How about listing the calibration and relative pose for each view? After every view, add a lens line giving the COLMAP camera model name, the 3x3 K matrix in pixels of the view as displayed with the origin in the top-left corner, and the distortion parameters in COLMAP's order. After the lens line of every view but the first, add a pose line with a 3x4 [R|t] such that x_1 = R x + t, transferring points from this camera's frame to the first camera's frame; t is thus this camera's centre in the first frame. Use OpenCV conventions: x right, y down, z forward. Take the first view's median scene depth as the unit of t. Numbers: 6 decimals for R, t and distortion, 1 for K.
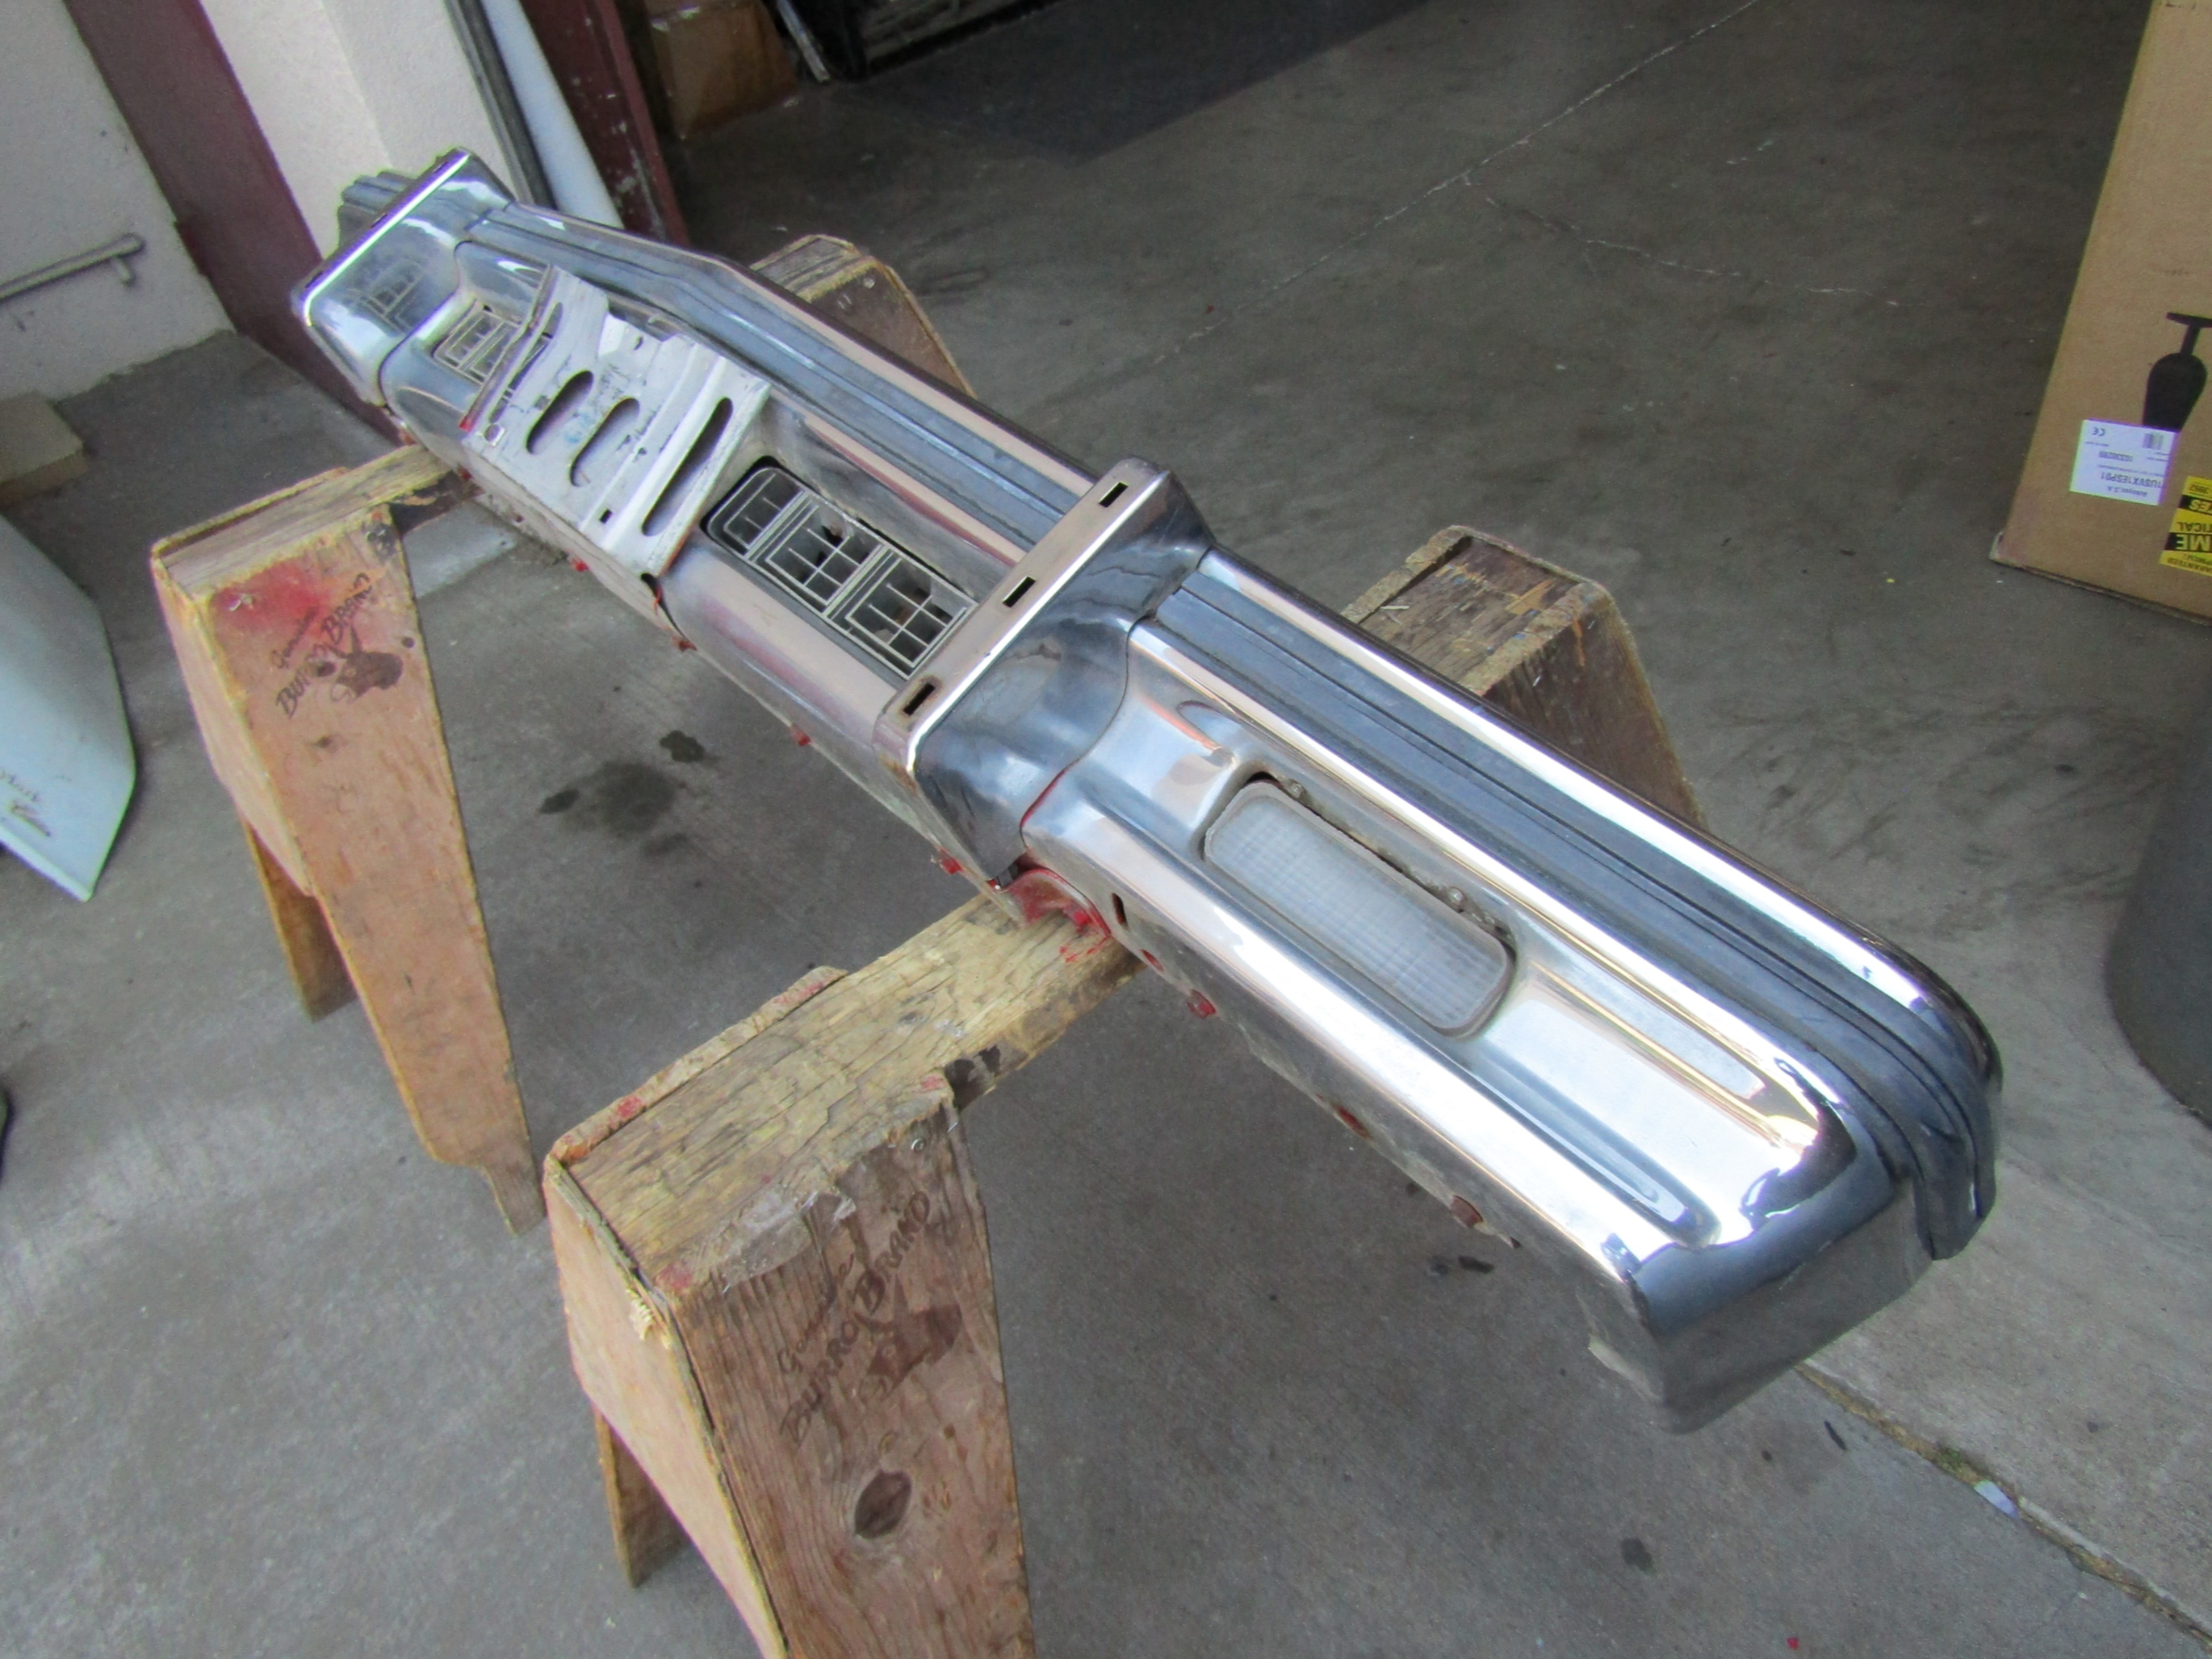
lens RADIAL K [[1577.2, 0, 1114.3], [0, 1577.2, 844.0], [0, 0, 1]] dist [-0.006332, 0.004961]
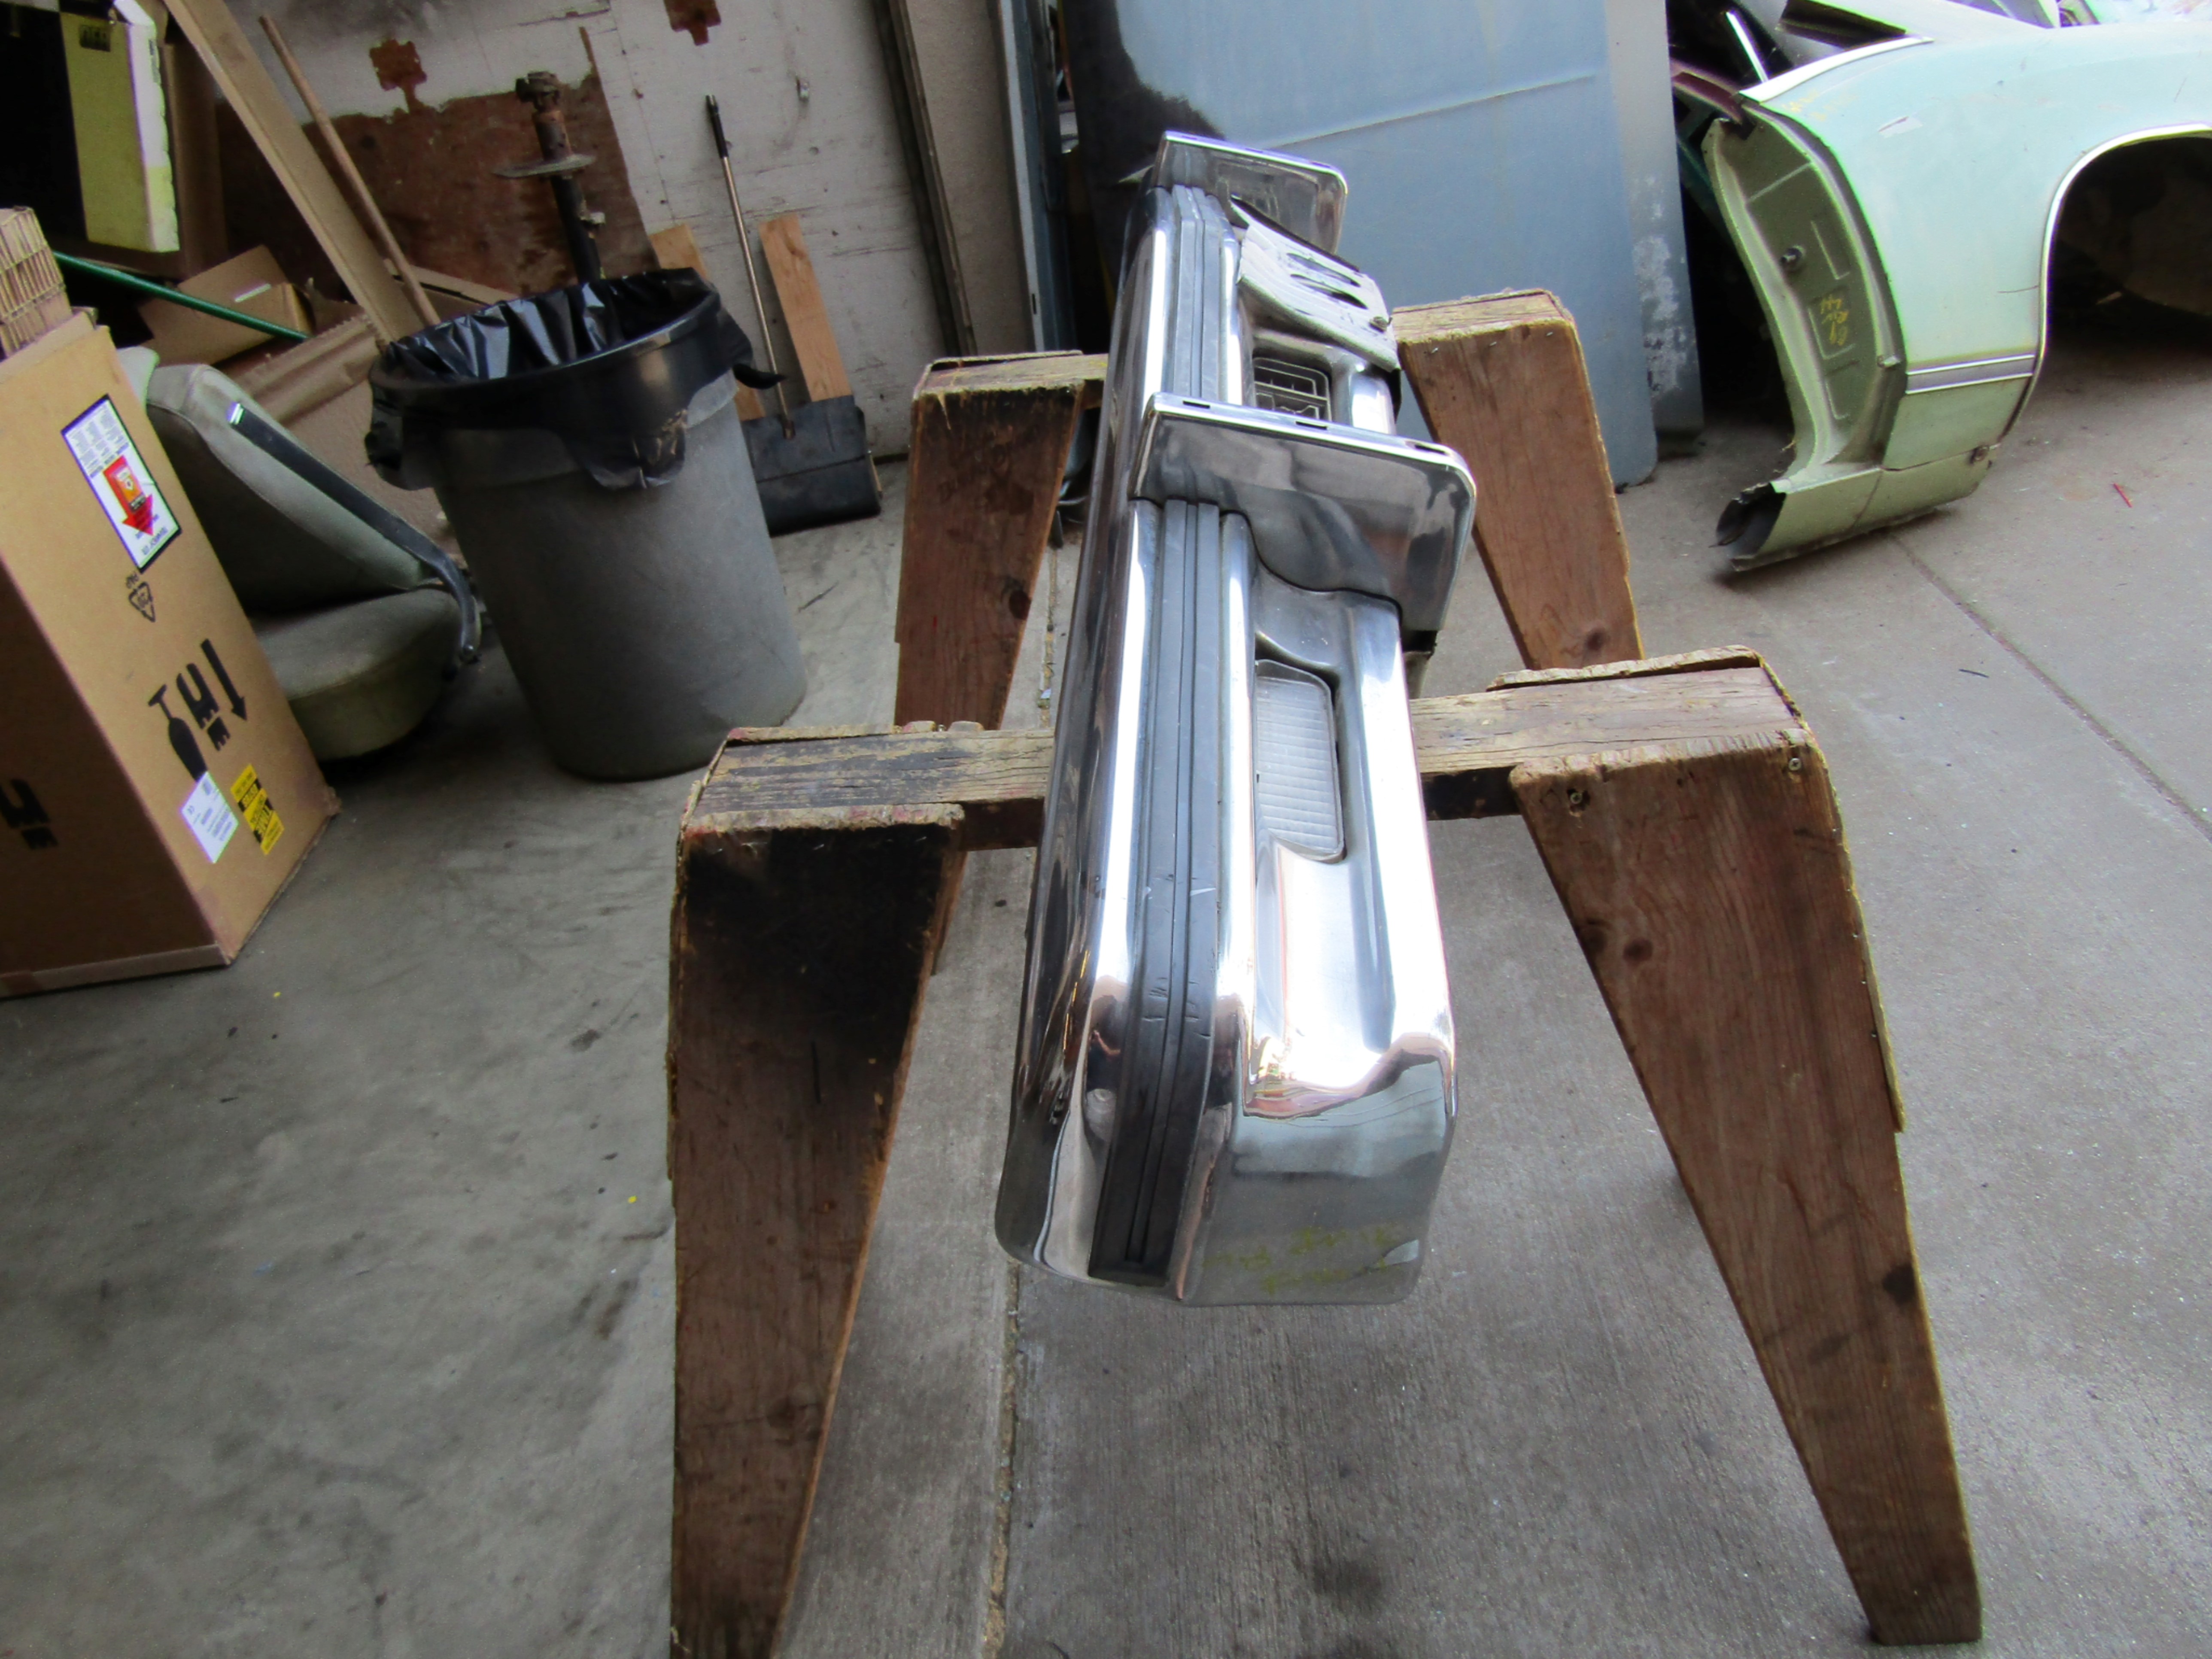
lens RADIAL K [[1559.0, 0, 1107.7], [0, 1559.0, 831.4], [0, 0, 1]] dist [-0.006716, -0.006109]
pose [[-0.695568, -0.169449, 0.698192, -0.871881], [0.638727, 0.299106, 0.708918, -0.848139], [-0.328959, 0.939054, -0.099817, 1.197604]]
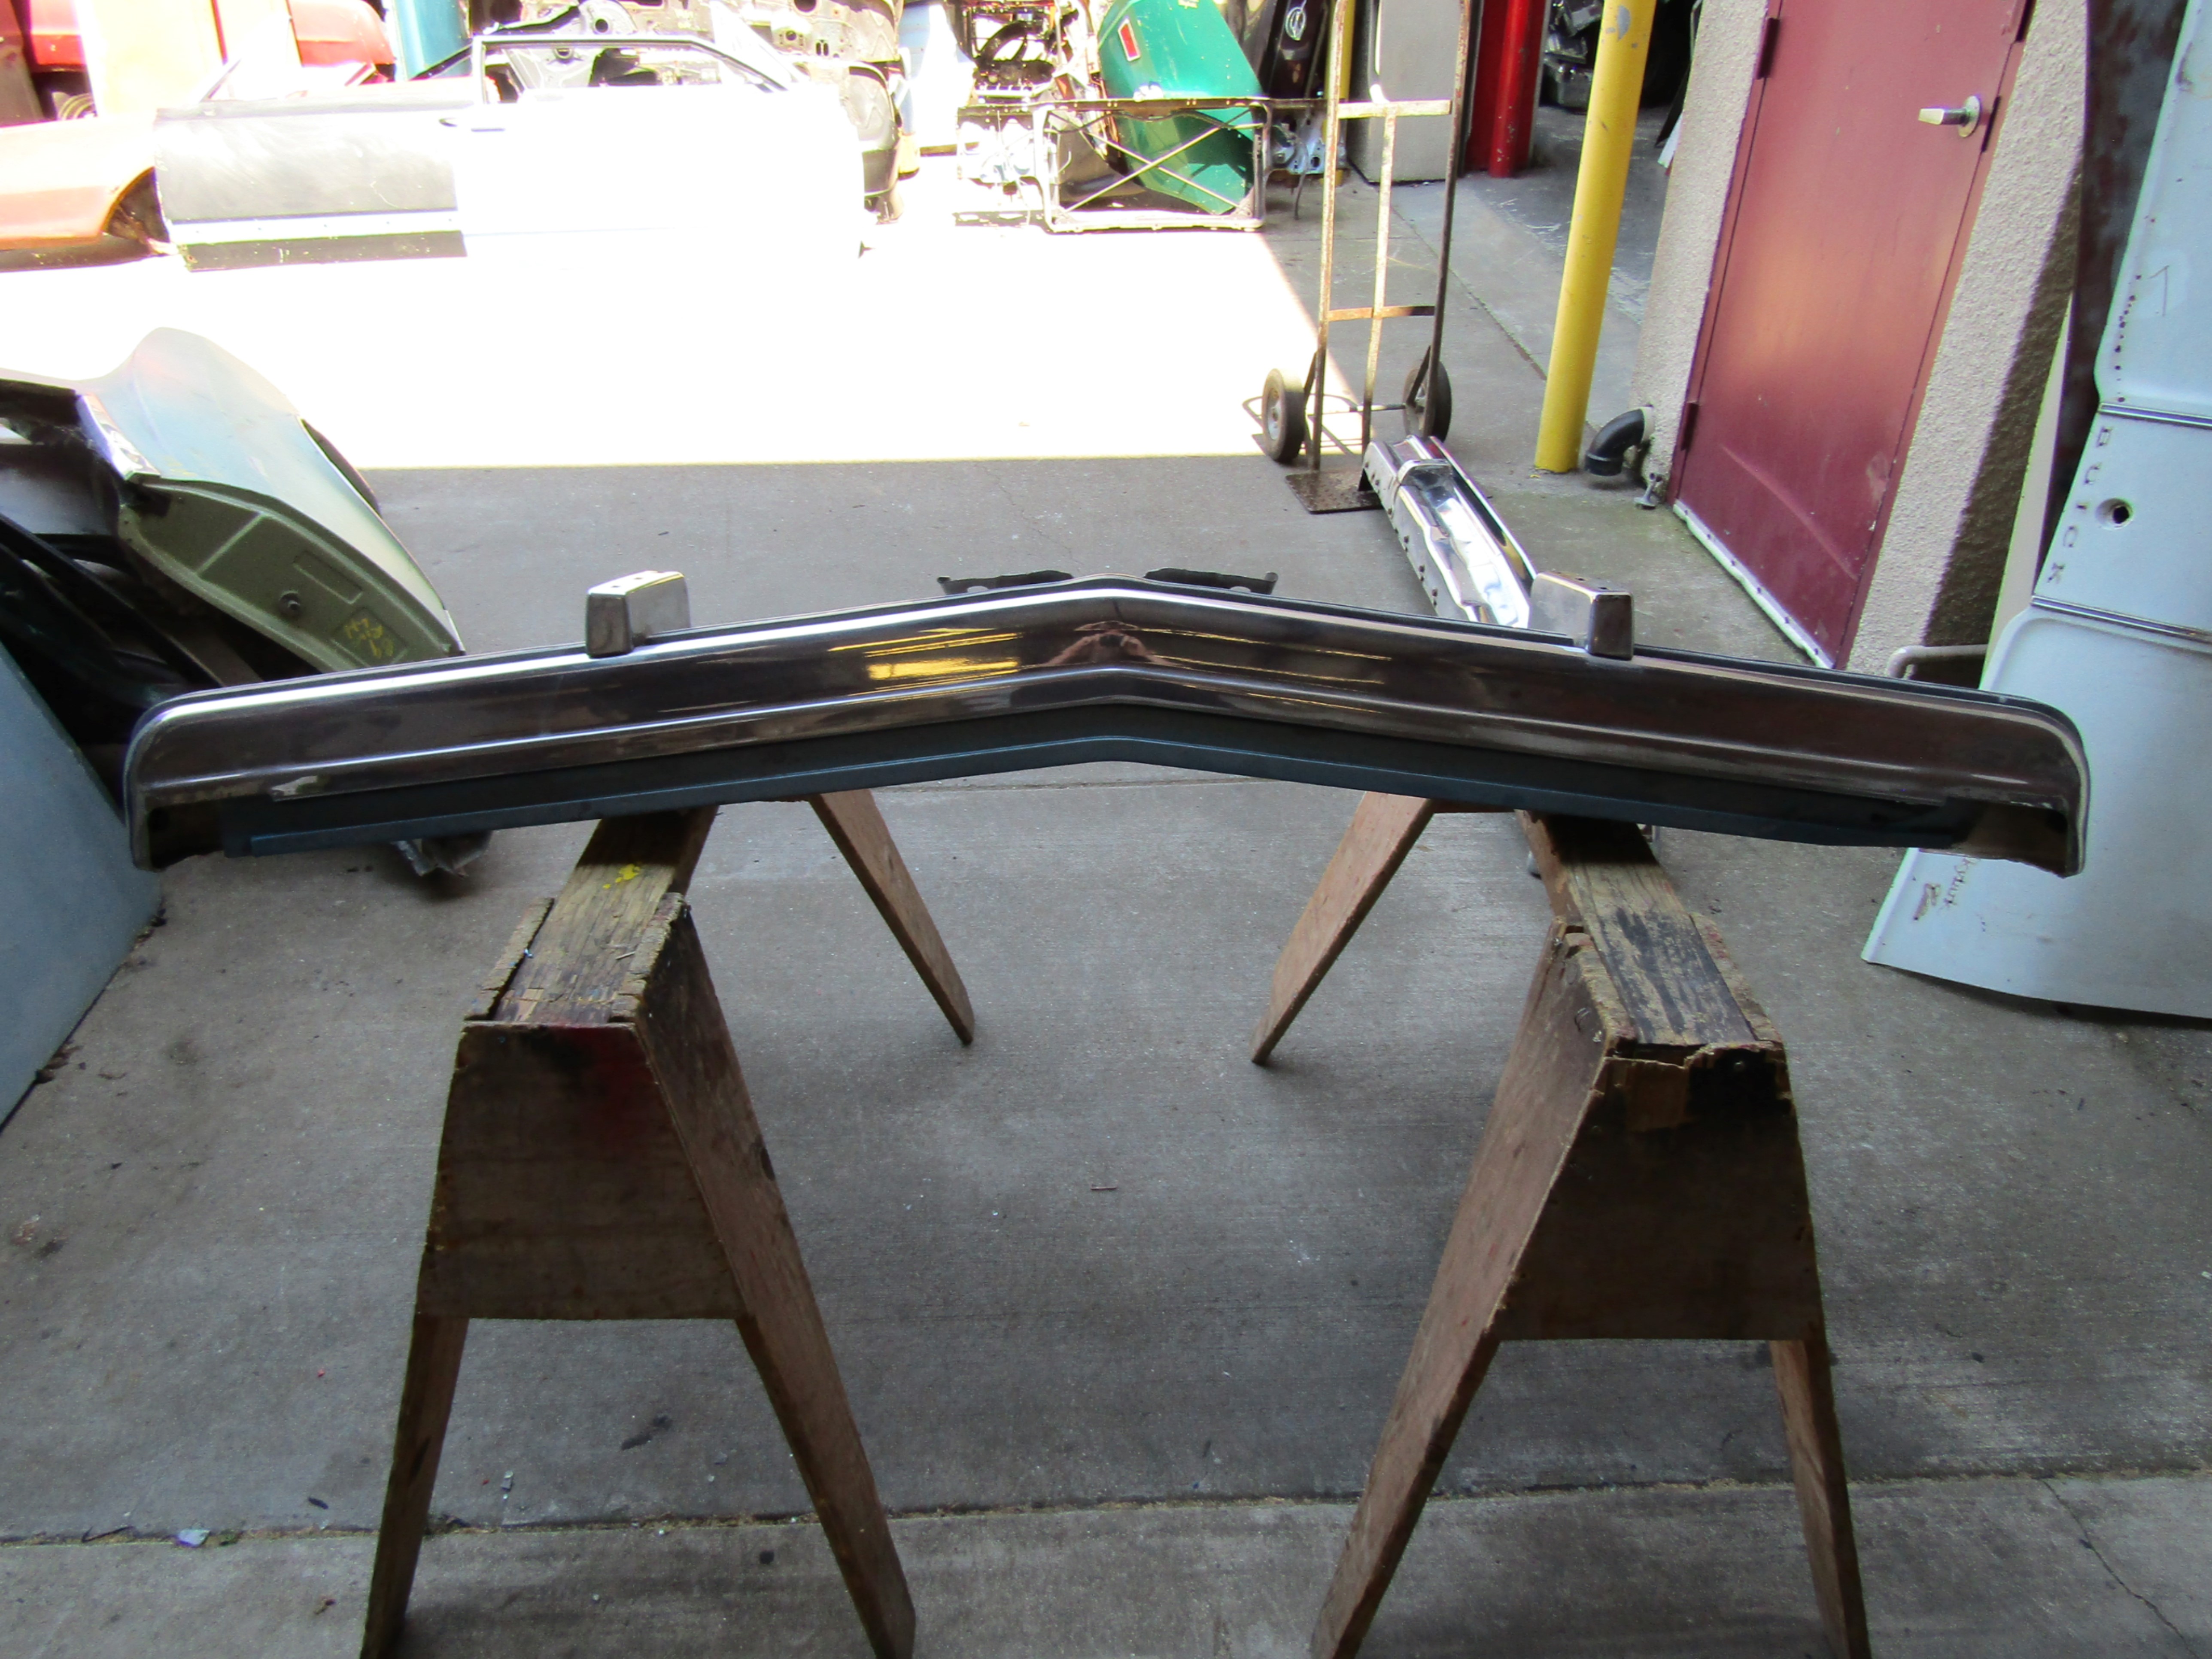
lens RADIAL K [[1605.4, 0, 1070.4], [0, 1605.4, 867.4], [0, 0, 1]] dist [-0.008865, -0.004162]
pose [[-0.652426, 0.536176, -0.535589, 0.451438], [-0.447366, 0.297970, 0.843254, -1.056083], [0.611722, 0.789765, 0.045464, 0.834015]]
